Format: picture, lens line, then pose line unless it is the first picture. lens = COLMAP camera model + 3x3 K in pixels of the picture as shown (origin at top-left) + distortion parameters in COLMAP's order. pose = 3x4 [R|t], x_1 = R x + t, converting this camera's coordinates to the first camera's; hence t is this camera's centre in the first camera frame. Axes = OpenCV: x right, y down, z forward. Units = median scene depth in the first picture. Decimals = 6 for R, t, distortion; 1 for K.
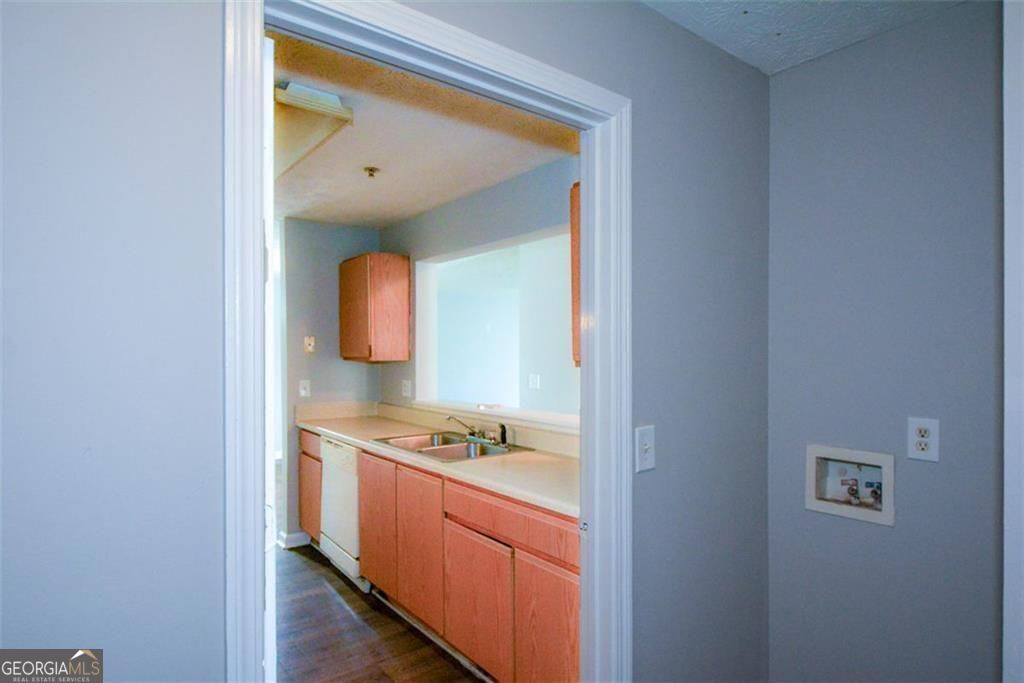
lens RADIAL K [[556.2, 0, 508.4], [0, 556.2, 347.6], [0, 0, 1]] dist [0.001675, -0.000502]
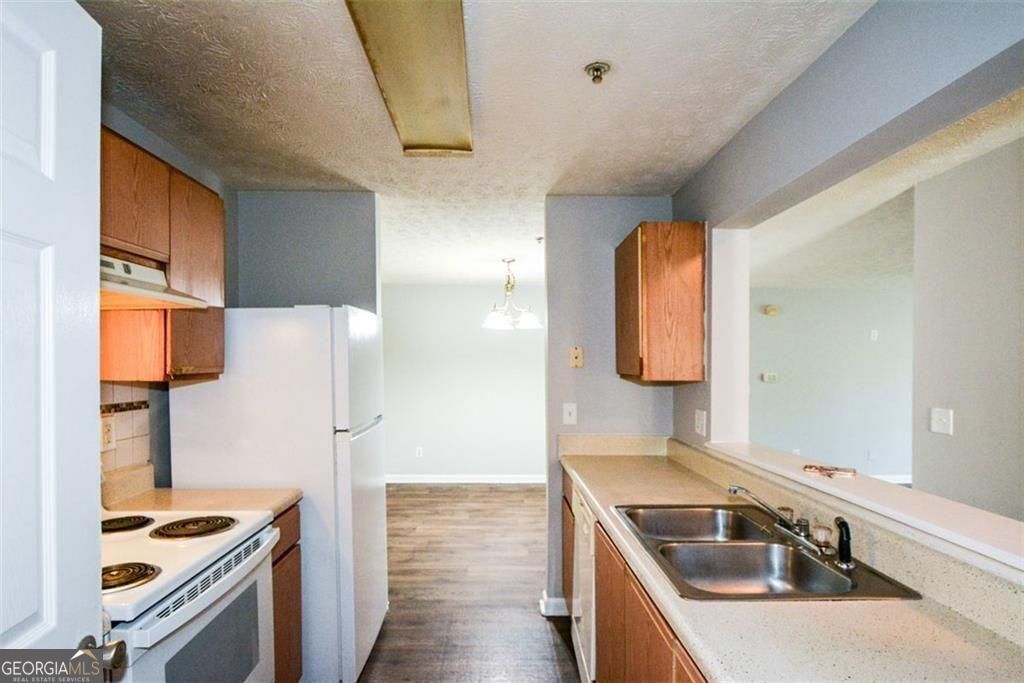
lens RADIAL K [[556.2, 0, 528.8], [0, 556.2, 368.3], [0, 0, 1]] dist [0.001675, -0.000502]
pose [[0.816150, 0.011680, -0.577722, 0.035297], [-0.002417, 0.999856, 0.016800, -0.003001], [0.577835, -0.012315, 0.816061, 0.347671]]
